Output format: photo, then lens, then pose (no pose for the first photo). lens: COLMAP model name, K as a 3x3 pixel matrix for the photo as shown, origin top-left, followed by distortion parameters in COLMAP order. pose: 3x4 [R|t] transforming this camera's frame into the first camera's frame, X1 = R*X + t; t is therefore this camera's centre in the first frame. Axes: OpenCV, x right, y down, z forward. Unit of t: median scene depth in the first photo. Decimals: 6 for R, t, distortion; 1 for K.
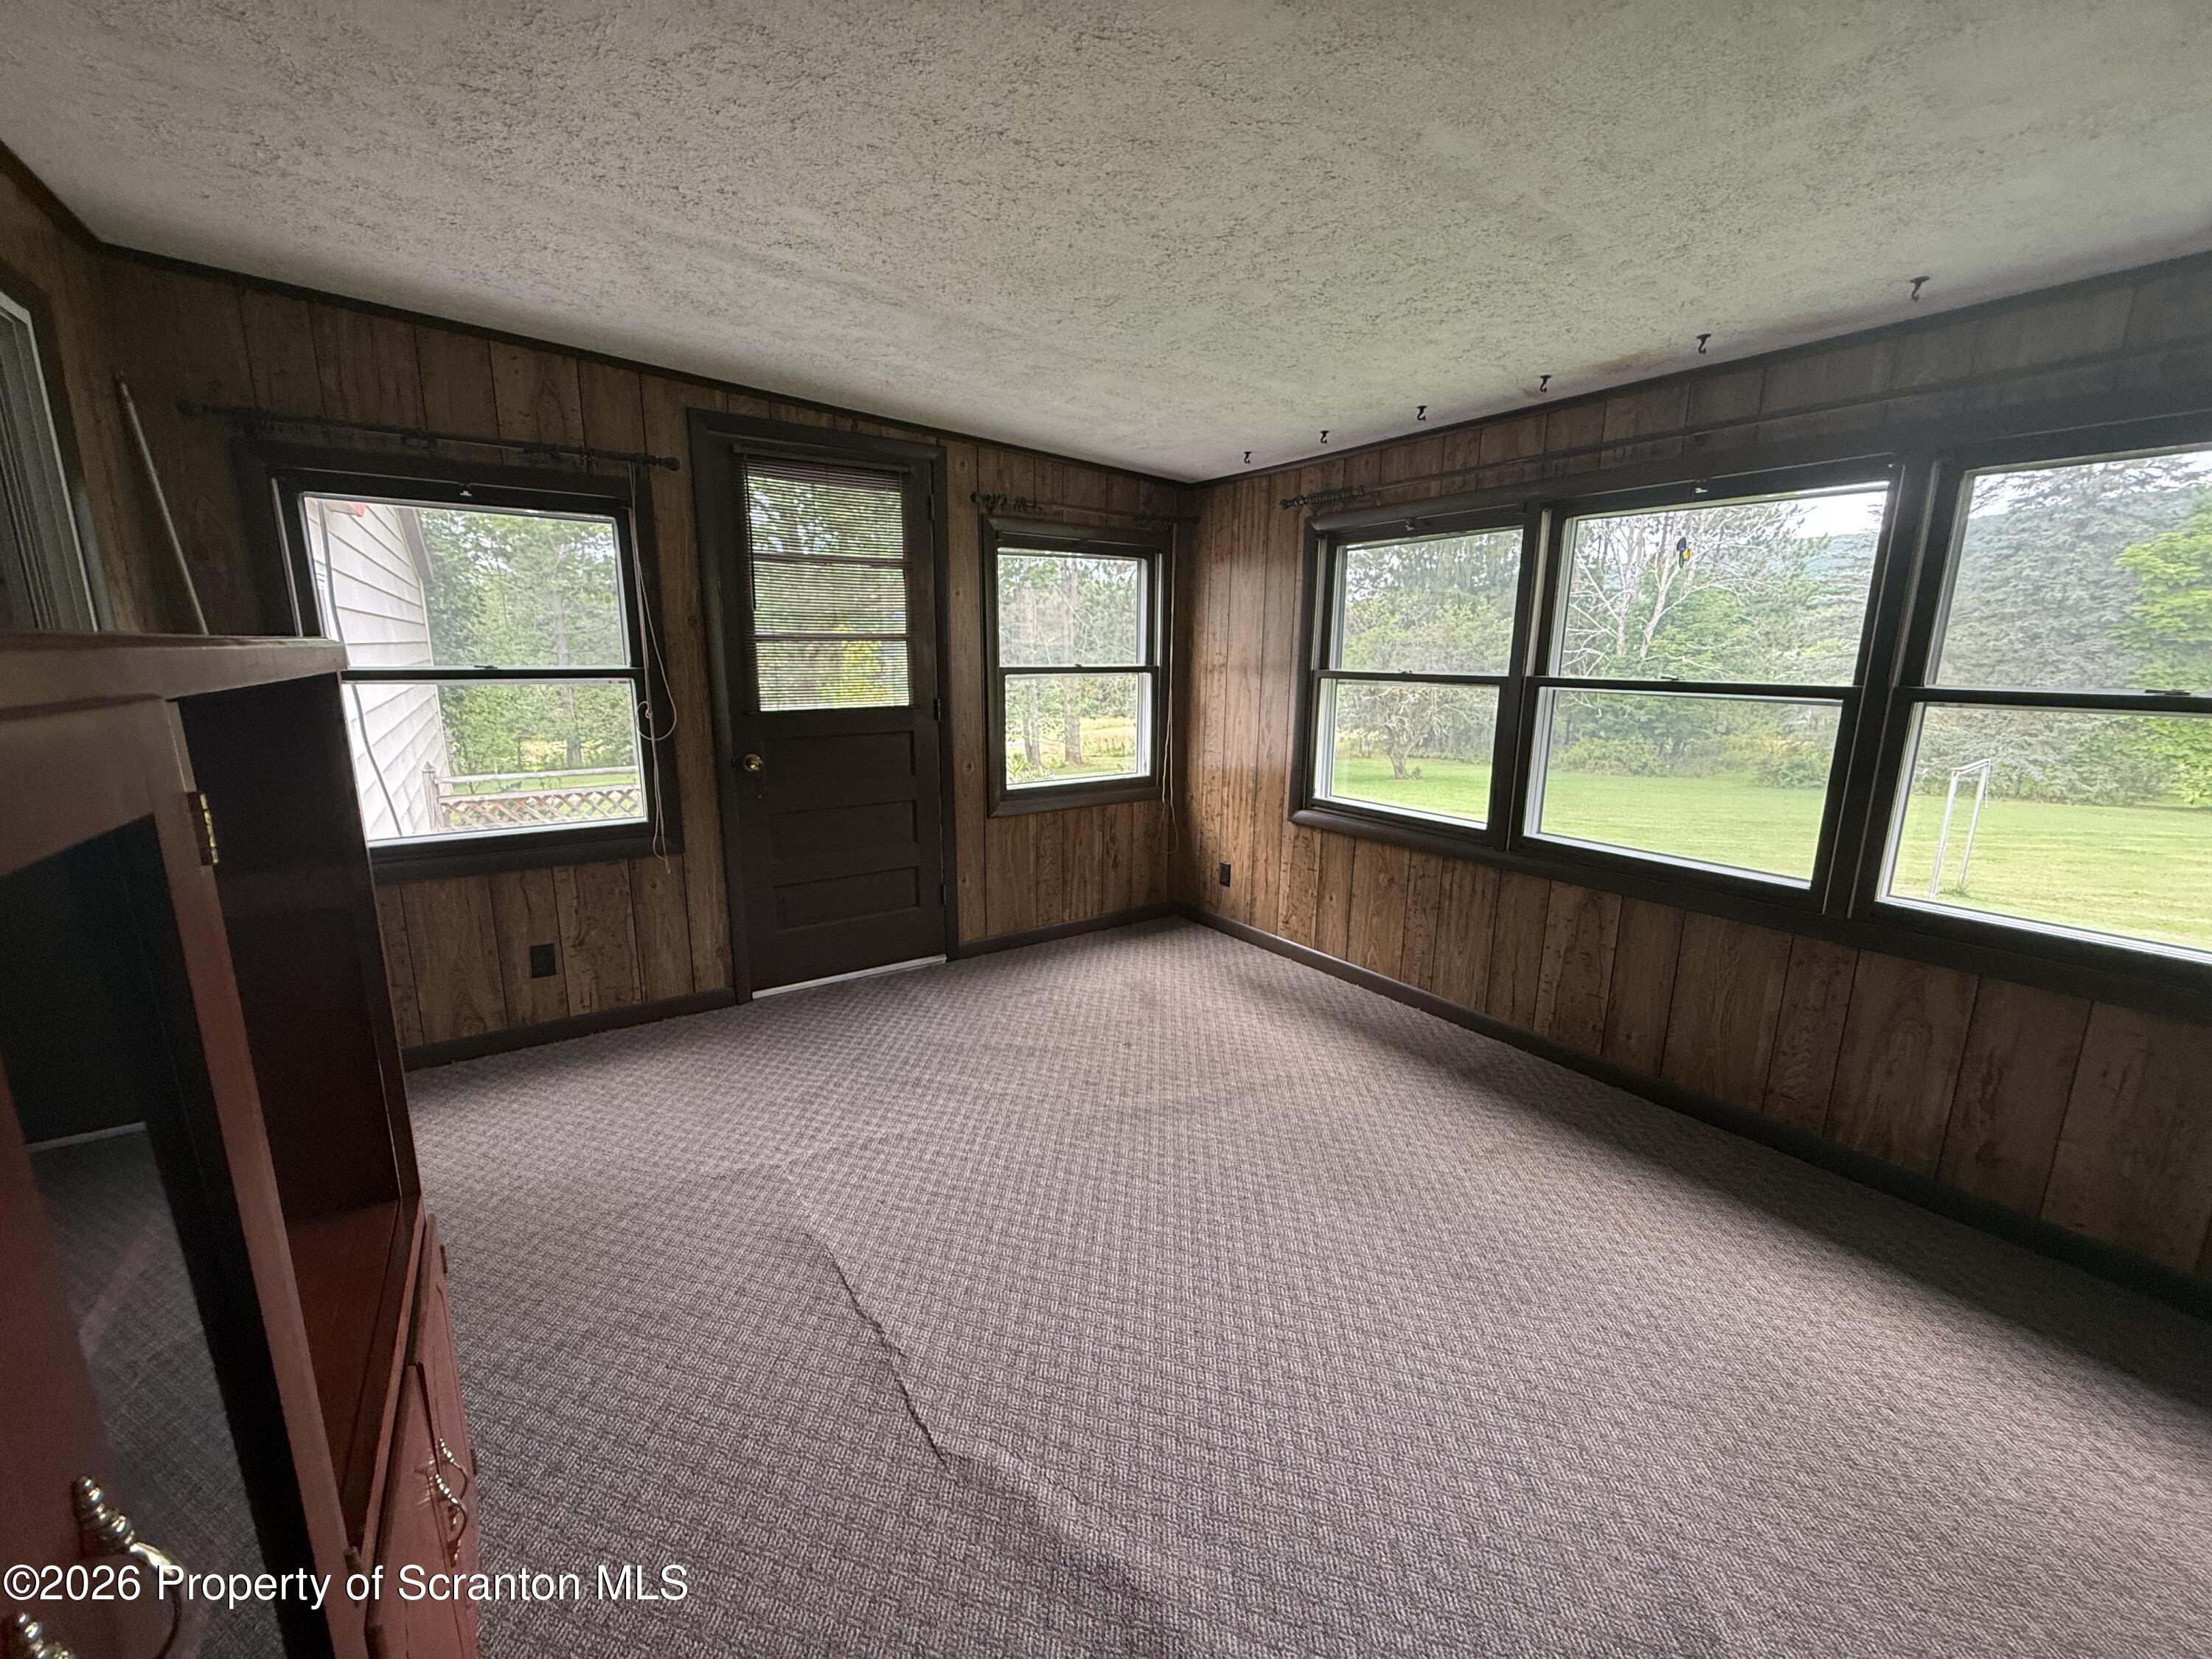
lens RADIAL K [[877.4, 0, 1114.9], [0, 877.4, 826.0], [0, 0, 1]] dist [-0.001497, 0.000753]
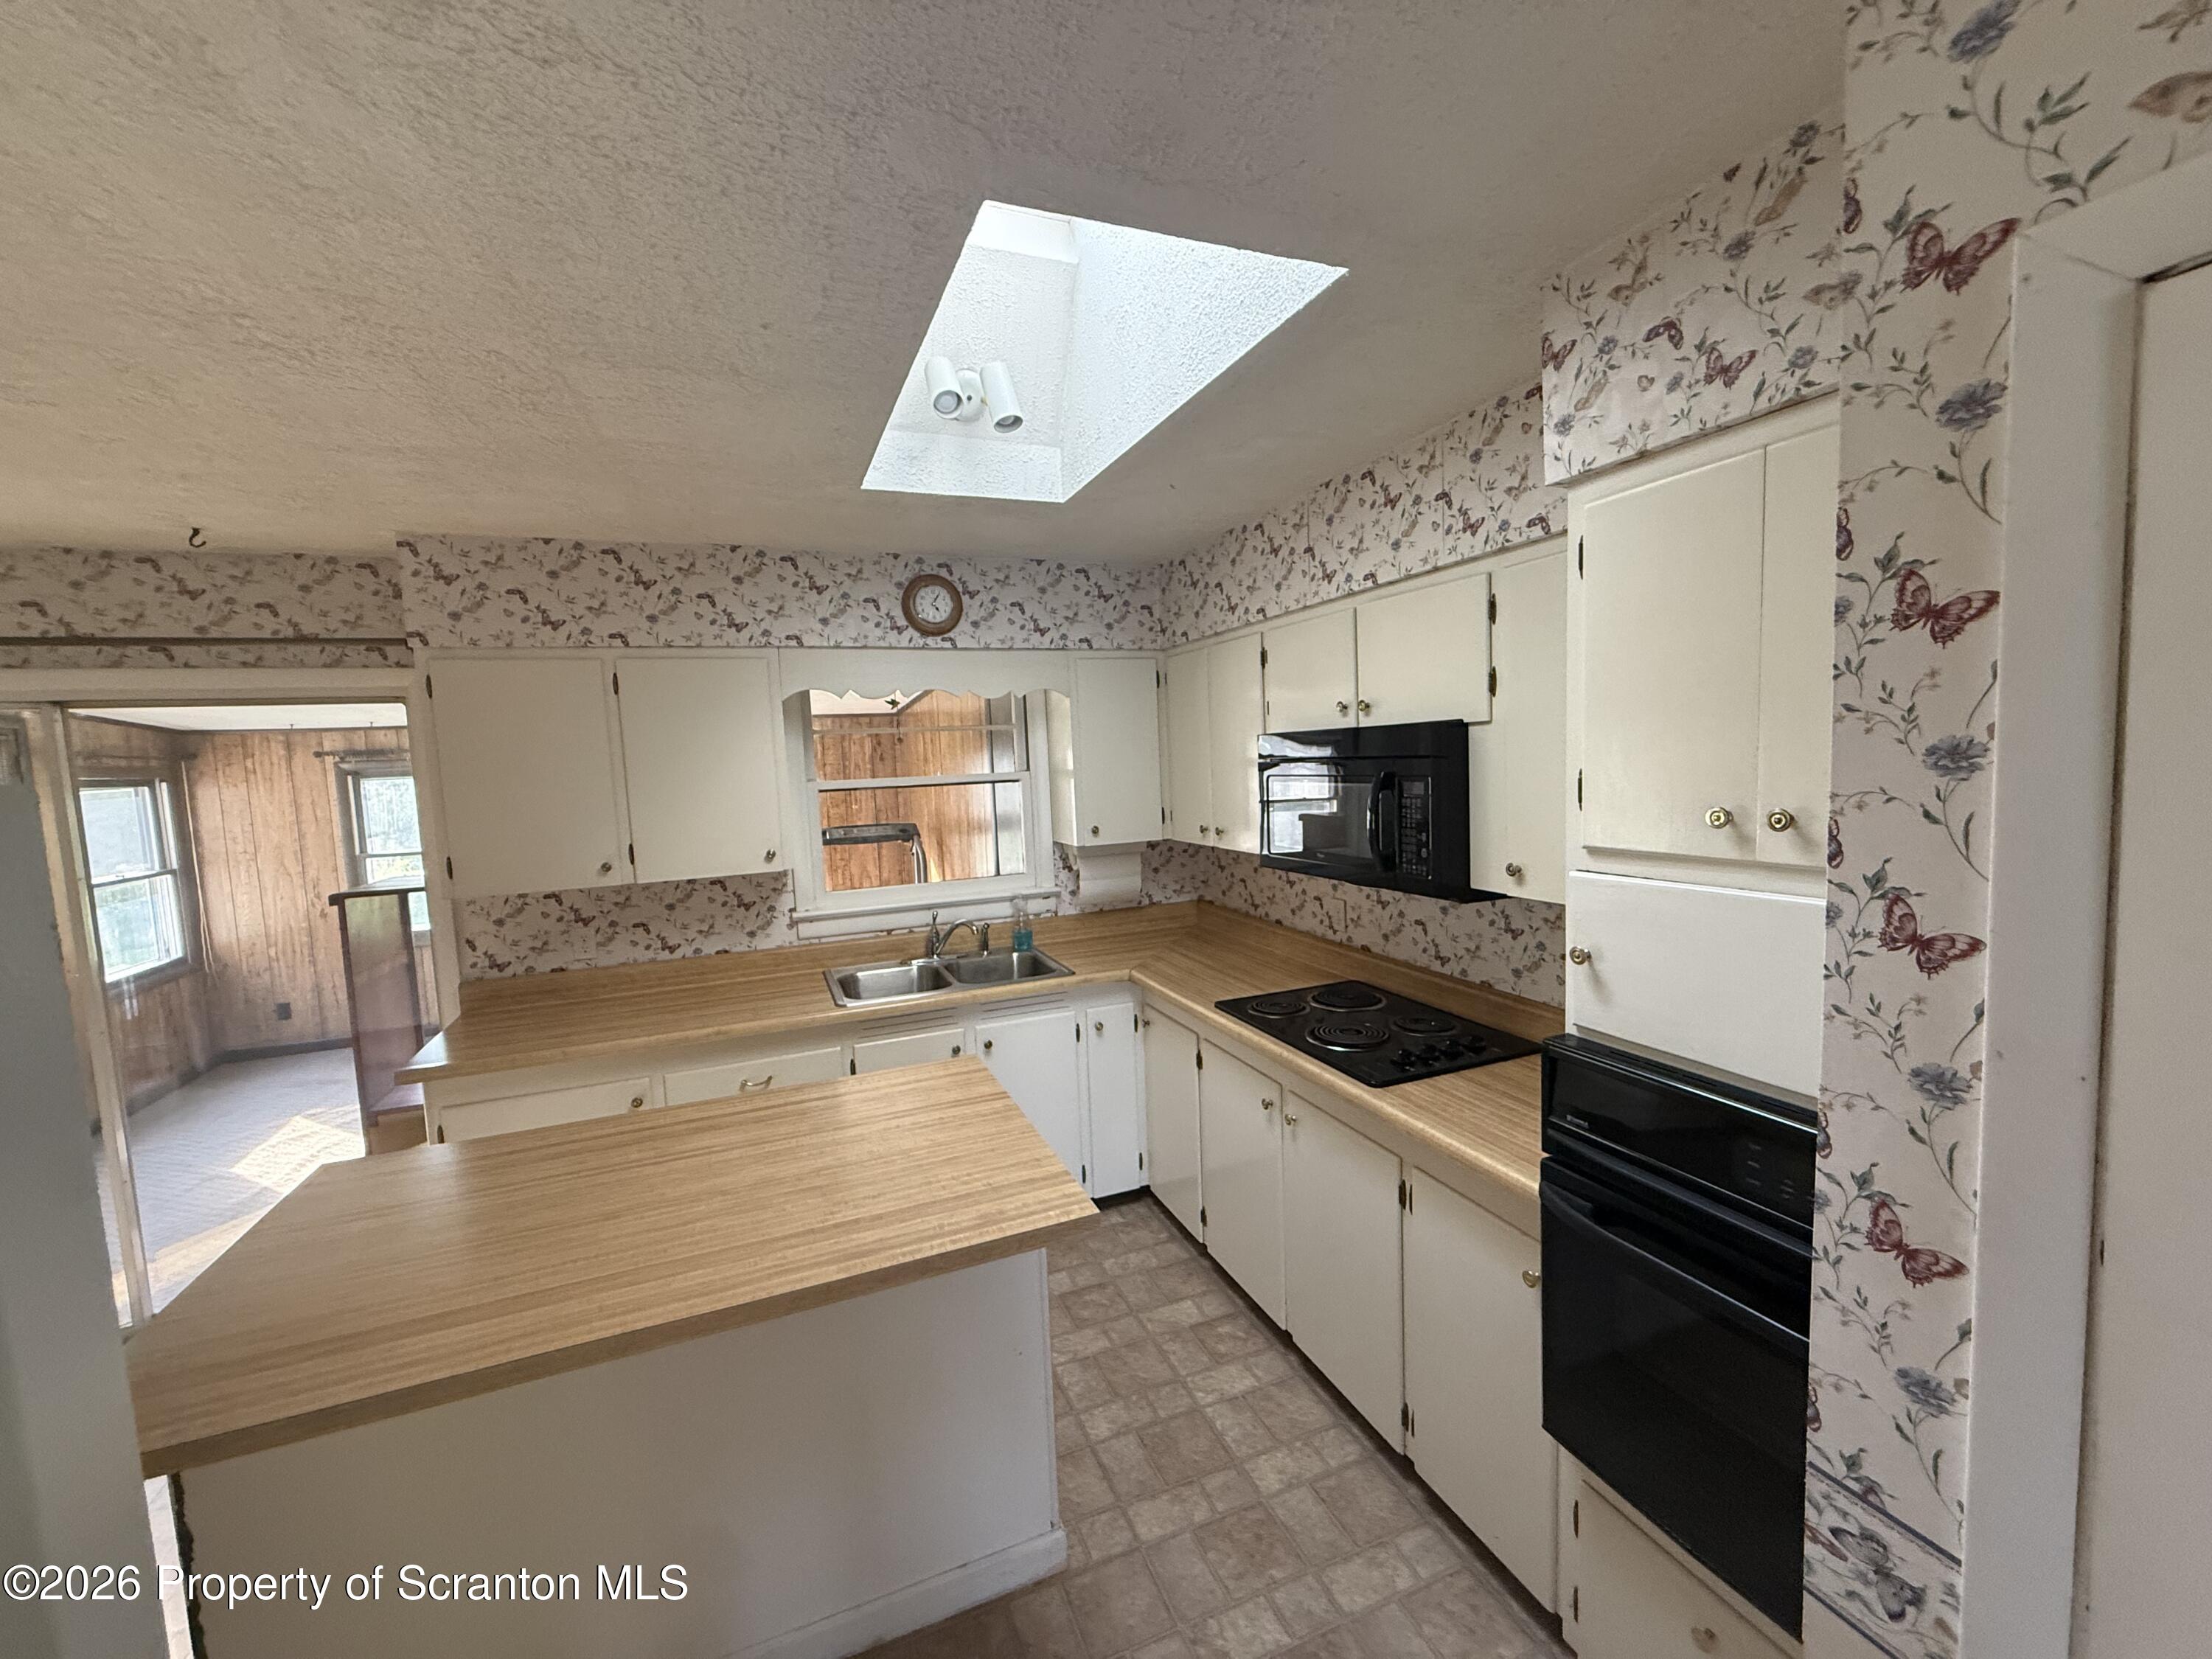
lens RADIAL K [[877.4, 0, 1105.5], [0, 877.4, 827.5], [0, 0, 1]] dist [-0.001497, 0.000753]
pose [[0.221141, -0.105425, 0.969527, -0.886806], [0.241908, 0.969000, 0.050191, 0.019242], [-0.944763, 0.223437, 0.239788, -0.584909]]
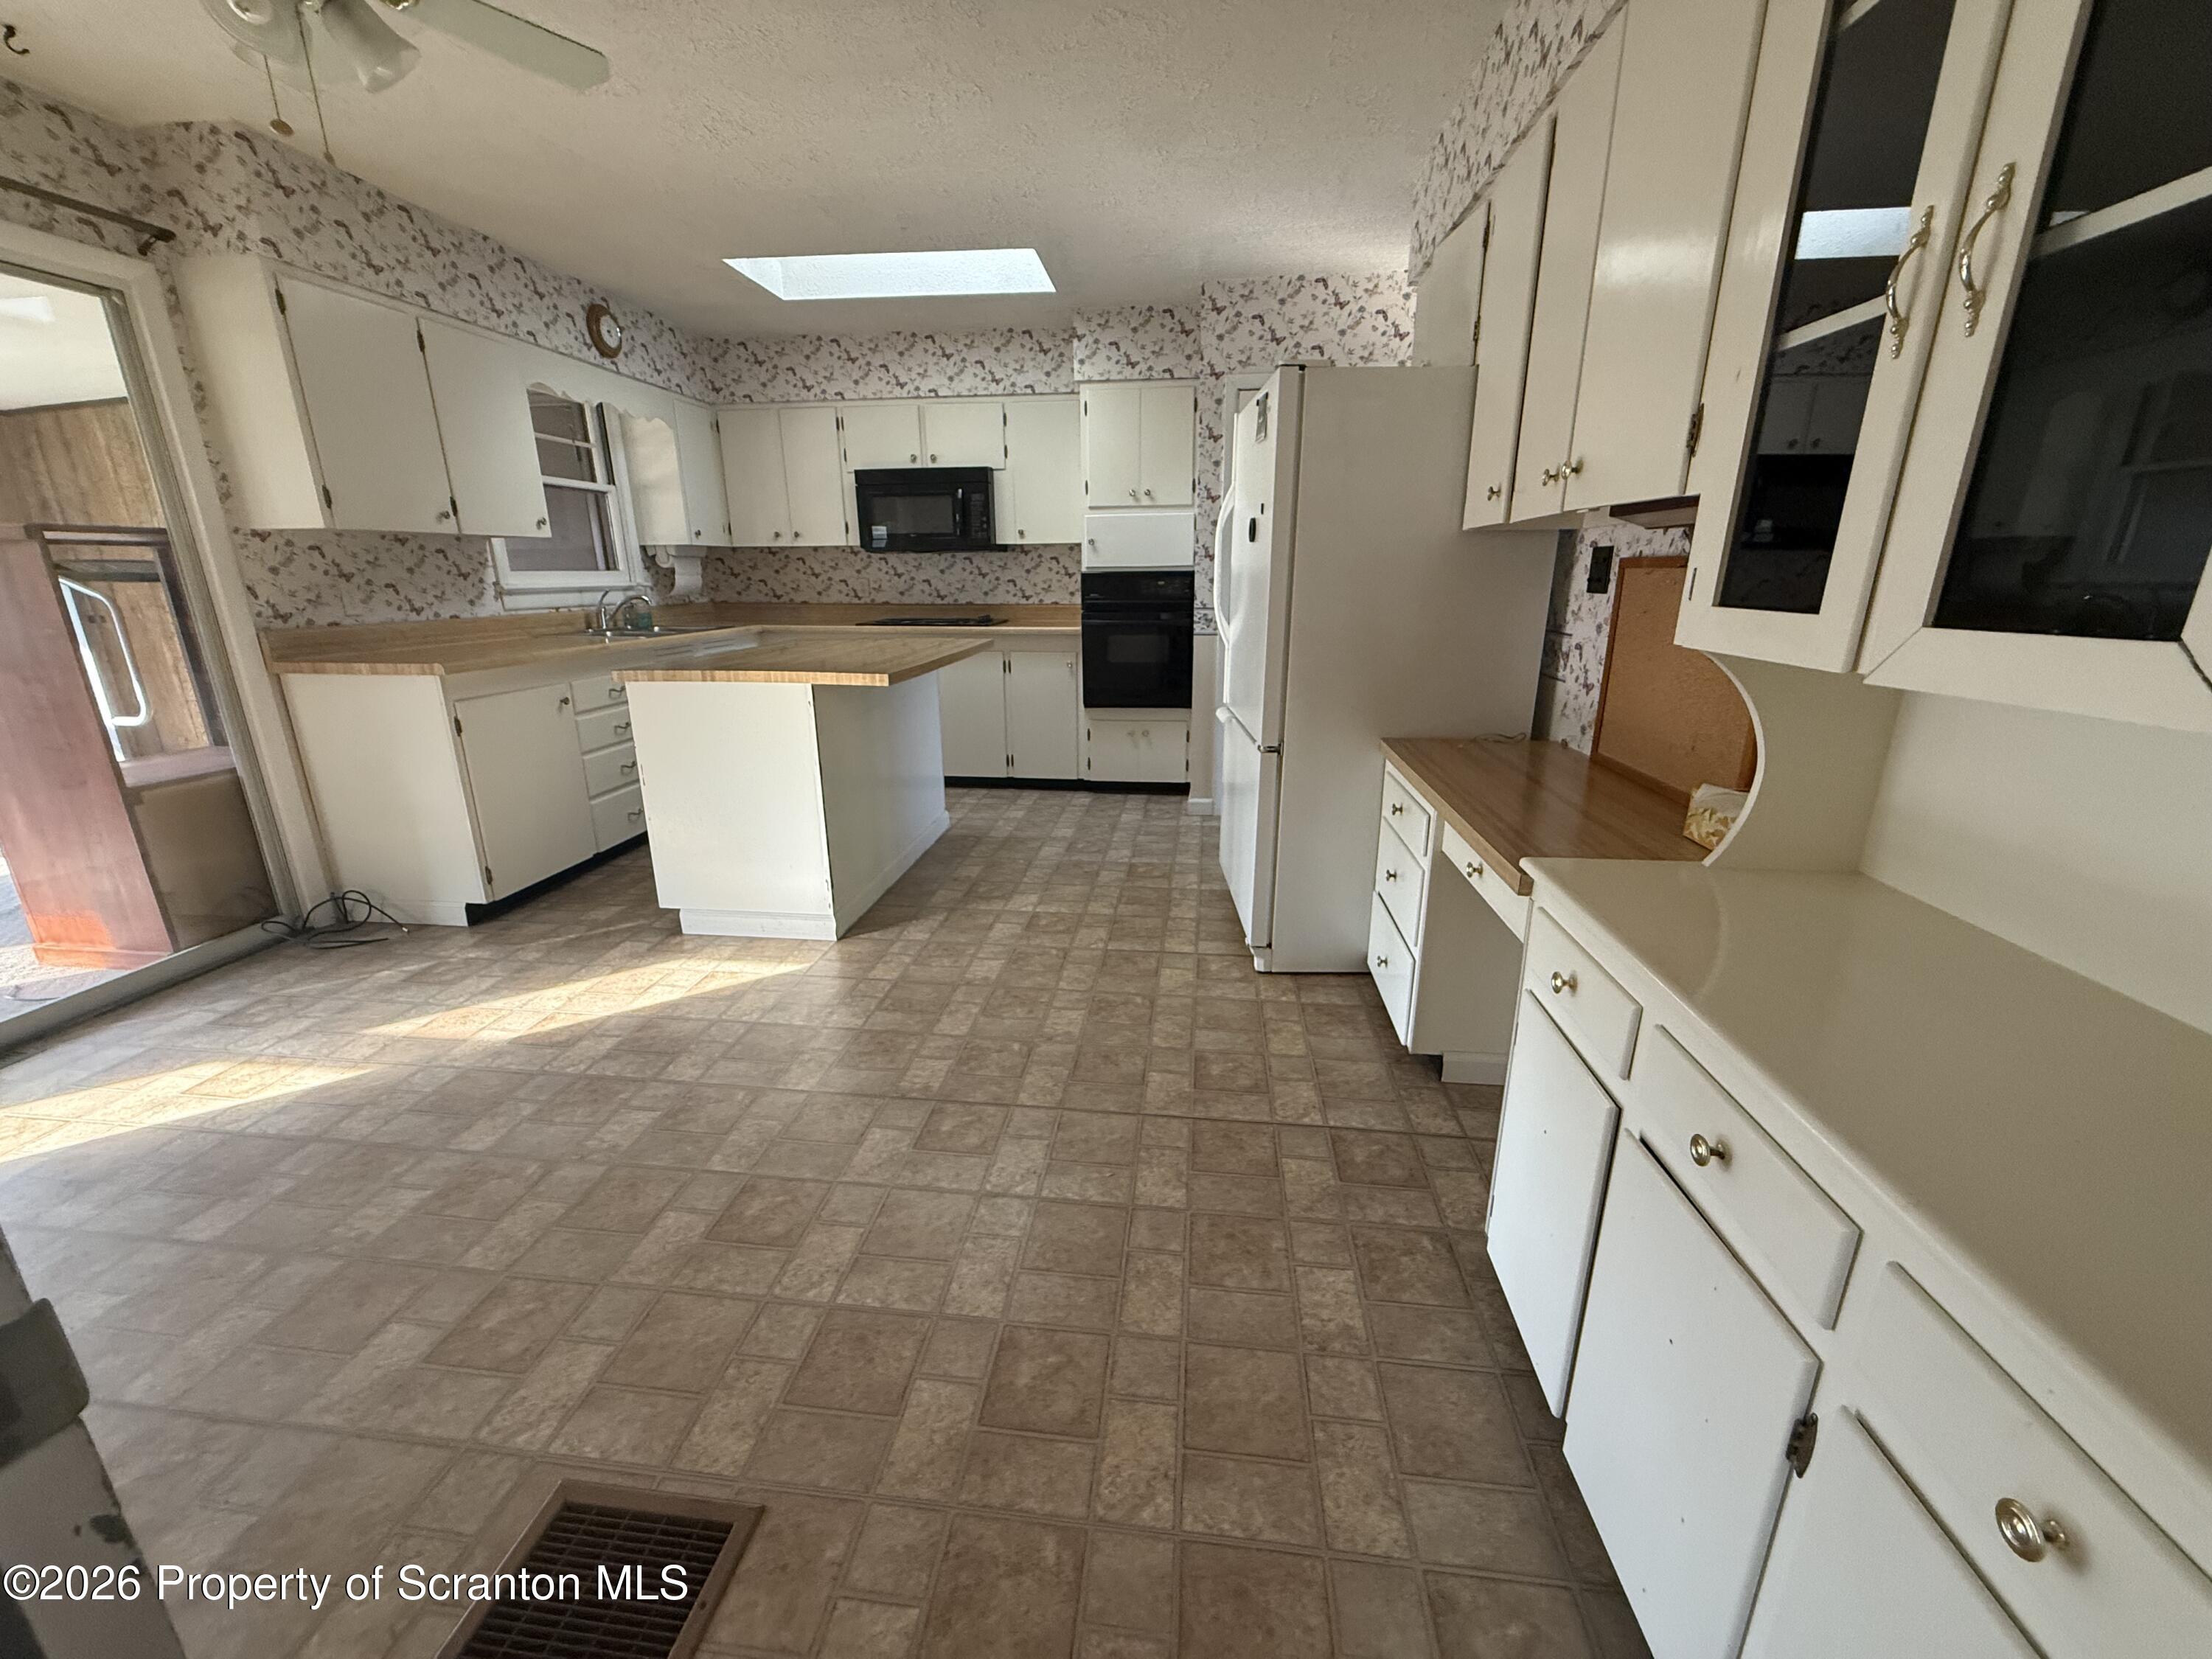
lens RADIAL K [[877.4, 0, 1103.8], [0, 877.4, 830.5], [0, 0, 1]] dist [-0.001497, 0.000753]
pose [[-0.754611, -0.195804, 0.626277, -1.735627], [0.128838, 0.891648, 0.434011, -0.068914], [-0.643400, 0.408198, -0.647620, 1.030522]]
